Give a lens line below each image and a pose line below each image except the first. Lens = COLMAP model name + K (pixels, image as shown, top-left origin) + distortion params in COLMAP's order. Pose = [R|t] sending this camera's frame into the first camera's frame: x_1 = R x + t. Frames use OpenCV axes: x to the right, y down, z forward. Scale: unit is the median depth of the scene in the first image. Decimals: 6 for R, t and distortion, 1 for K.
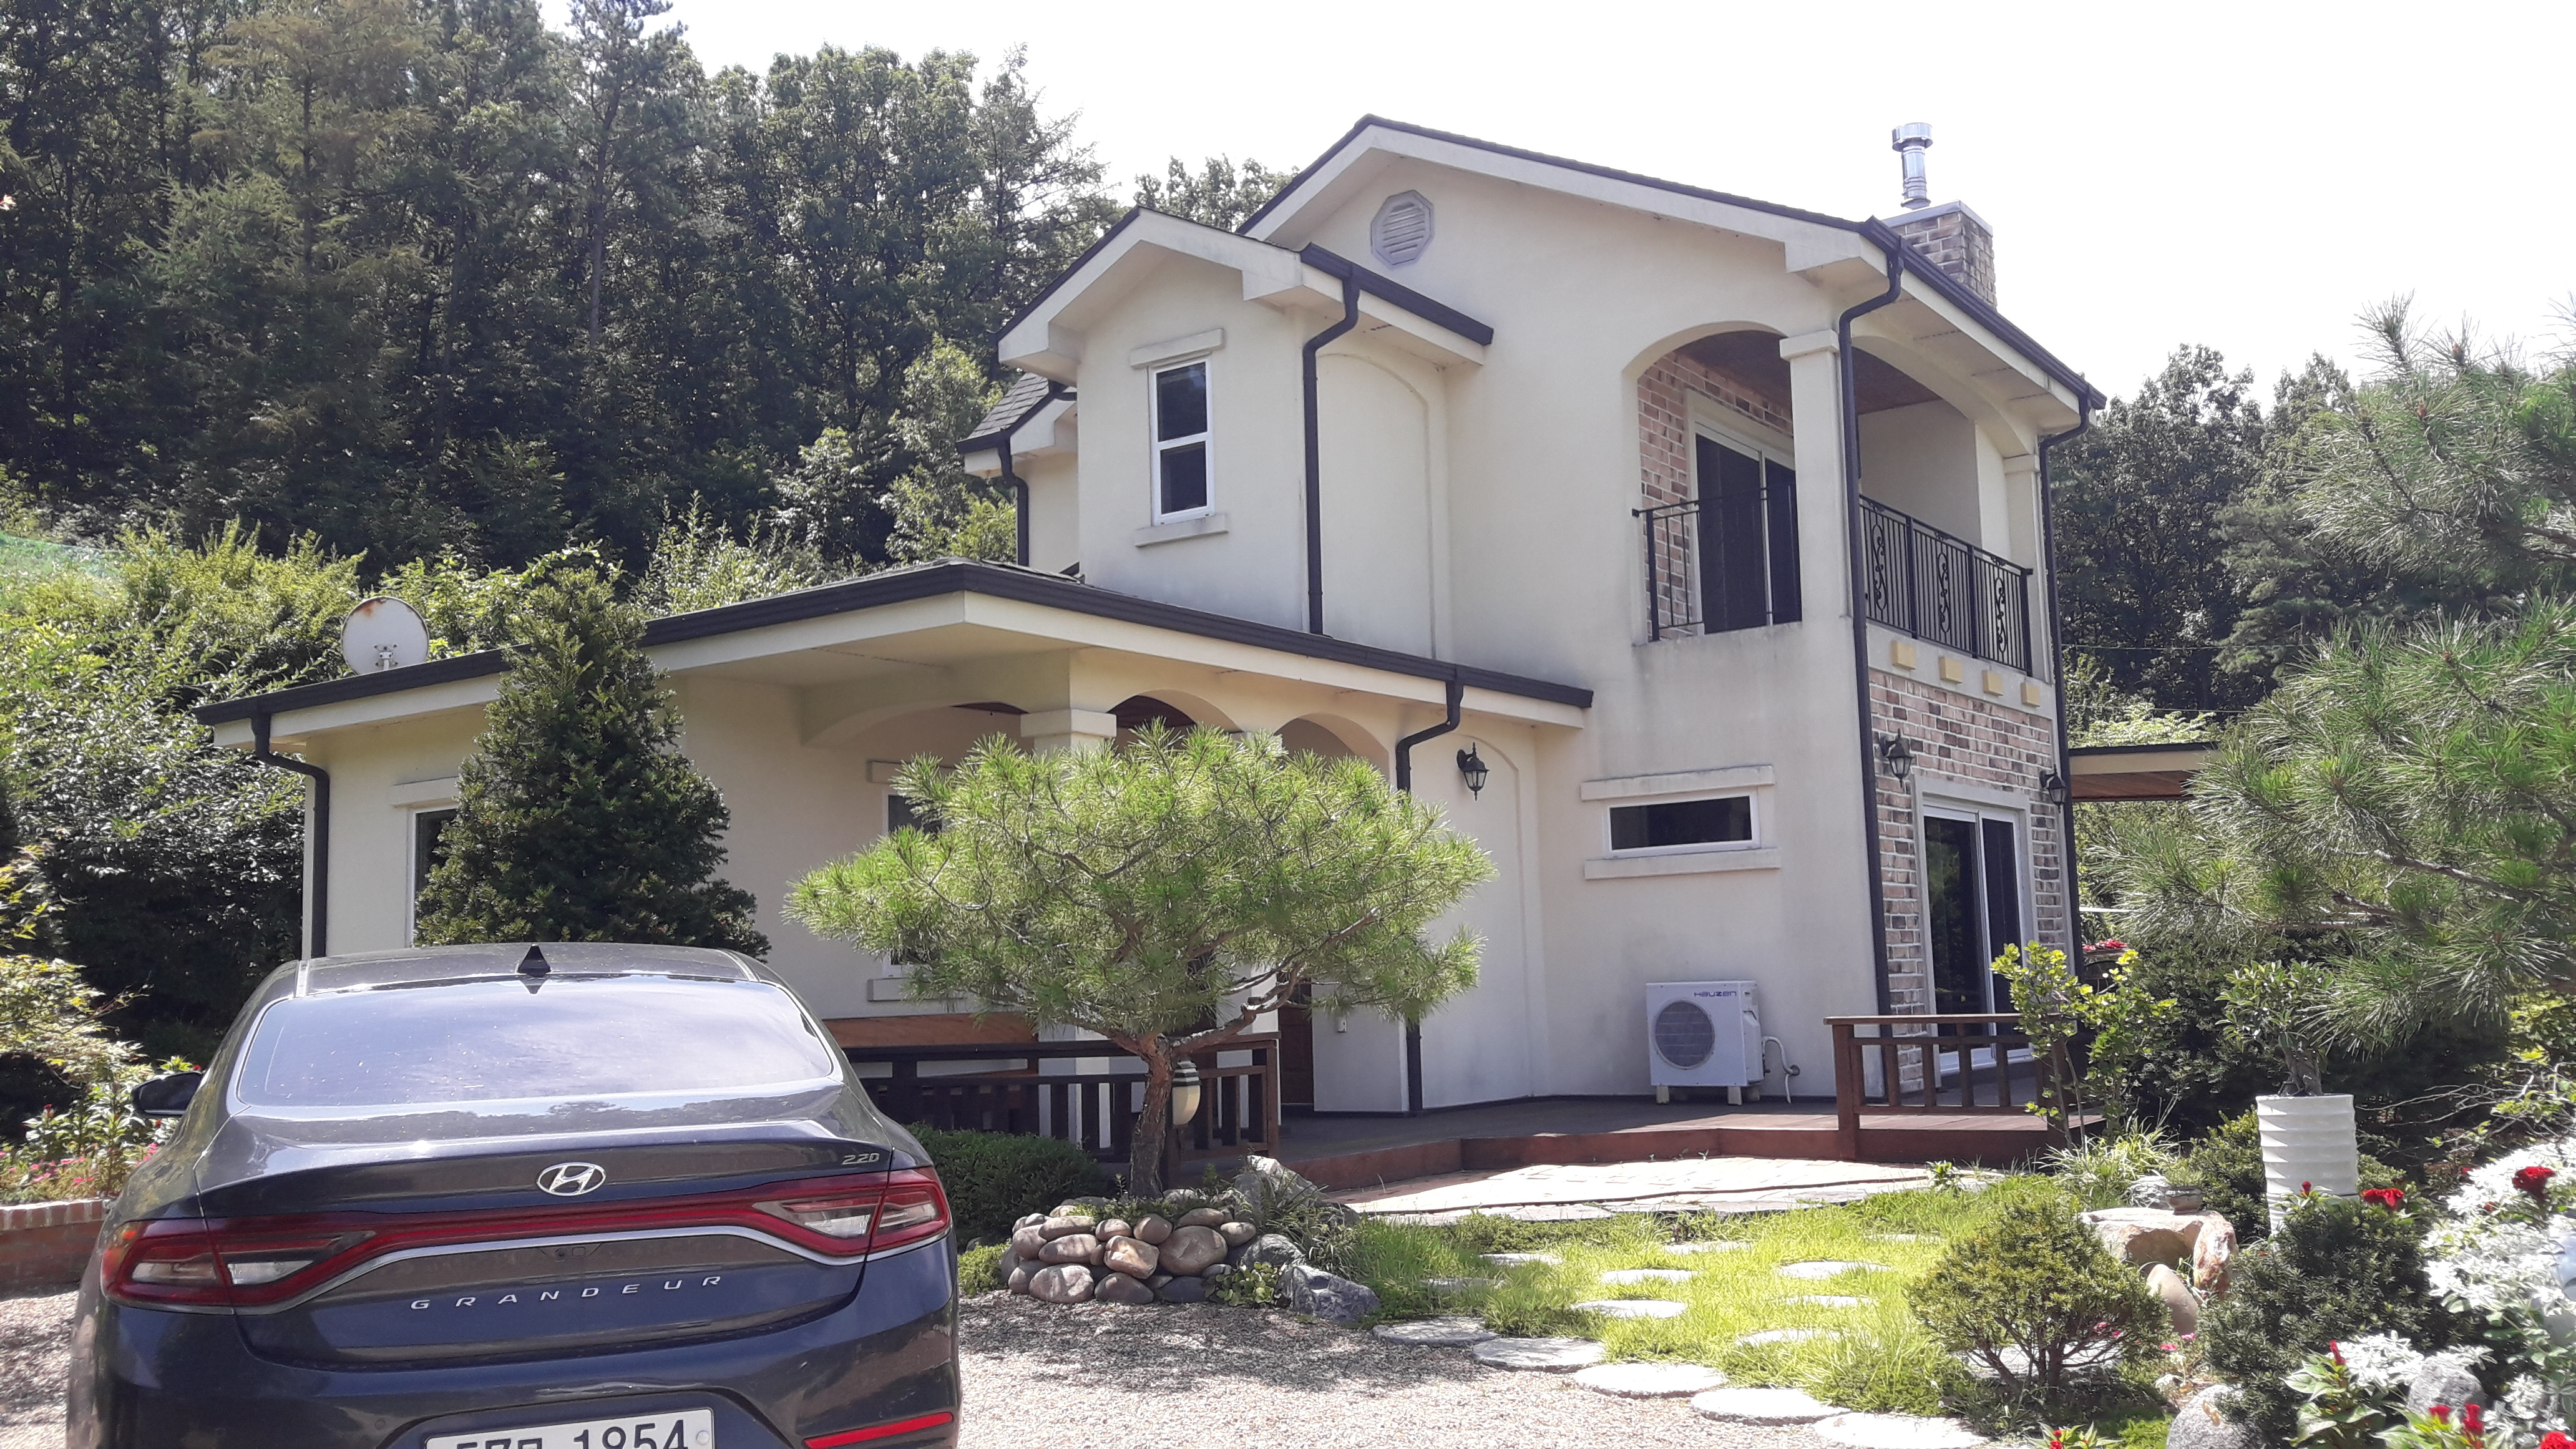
lens RADIAL K [[2141.3, 0, 1294.8], [0, 2141.3, 750.2], [0, 0, 1]] dist [0.044780, -0.063438]
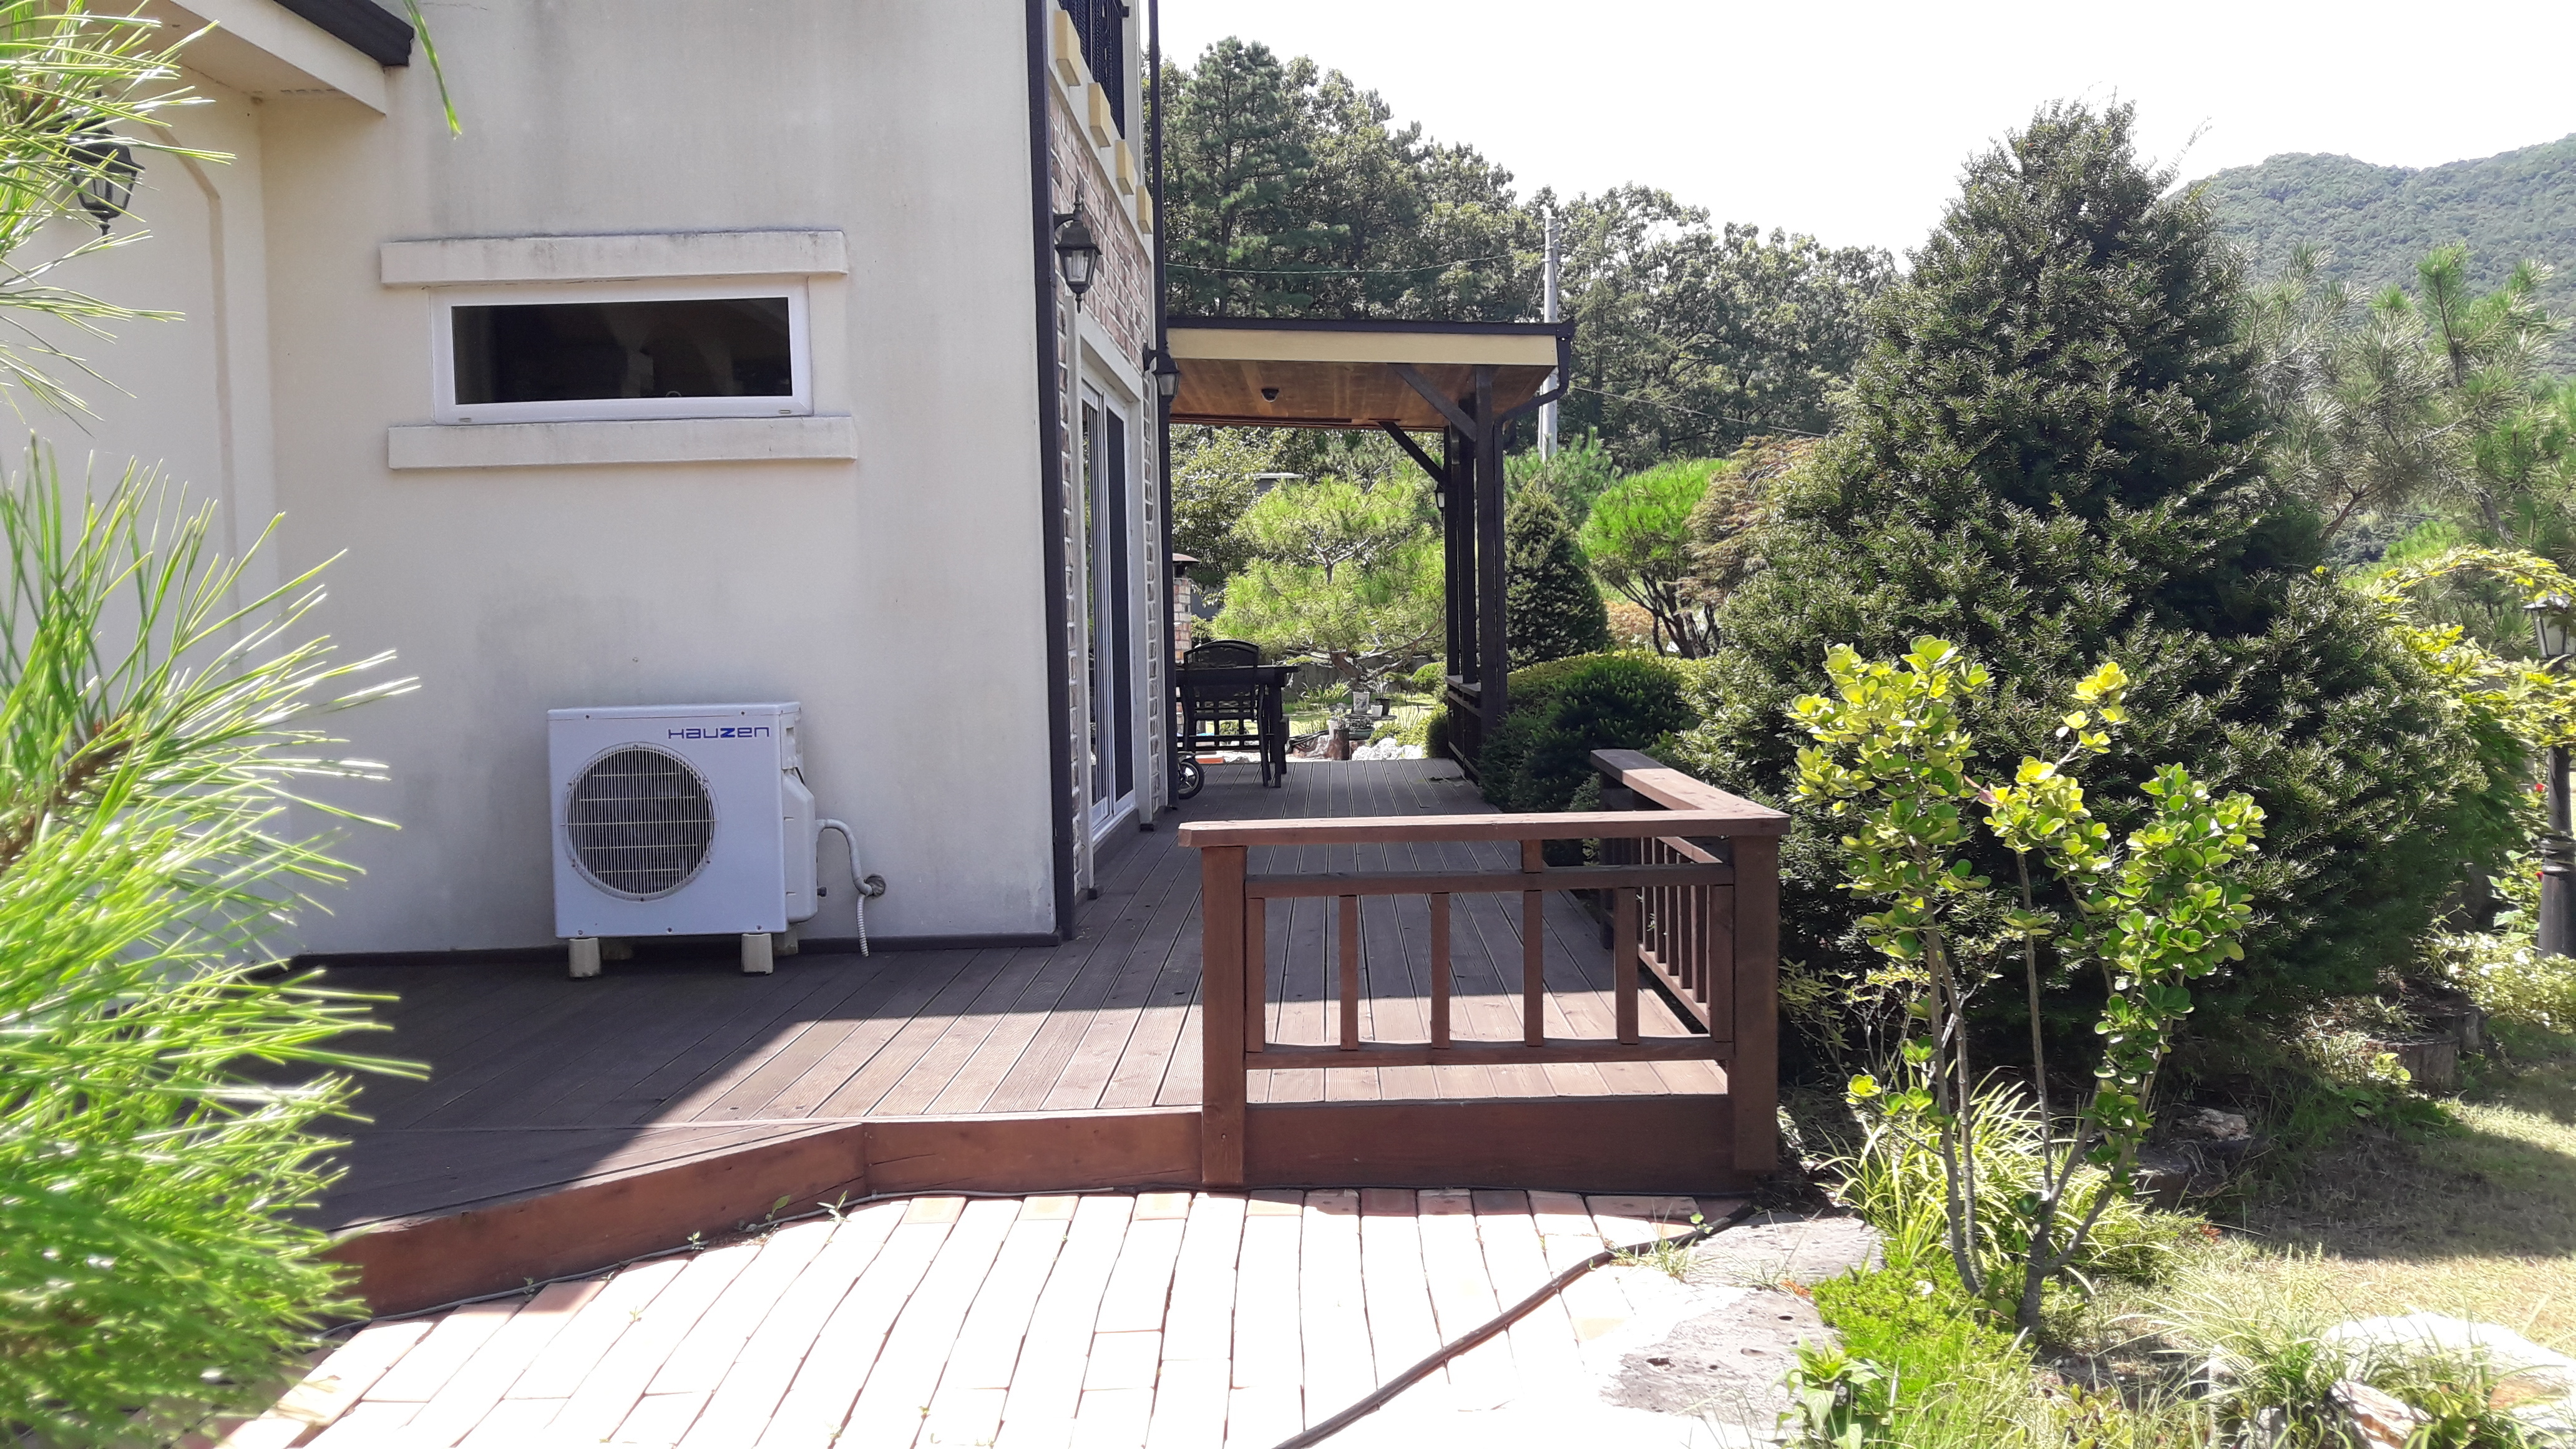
lens RADIAL K [[2141.3, 0, 1289.8], [0, 2141.3, 722.4], [0, 0, 1]] dist [0.044780, -0.063438]
pose [[0.826712, -0.013625, 0.562461, 0.042247], [-0.065862, 0.990490, 0.120797, 0.049070], [-0.558758, -0.136909, 0.817952, 0.561205]]
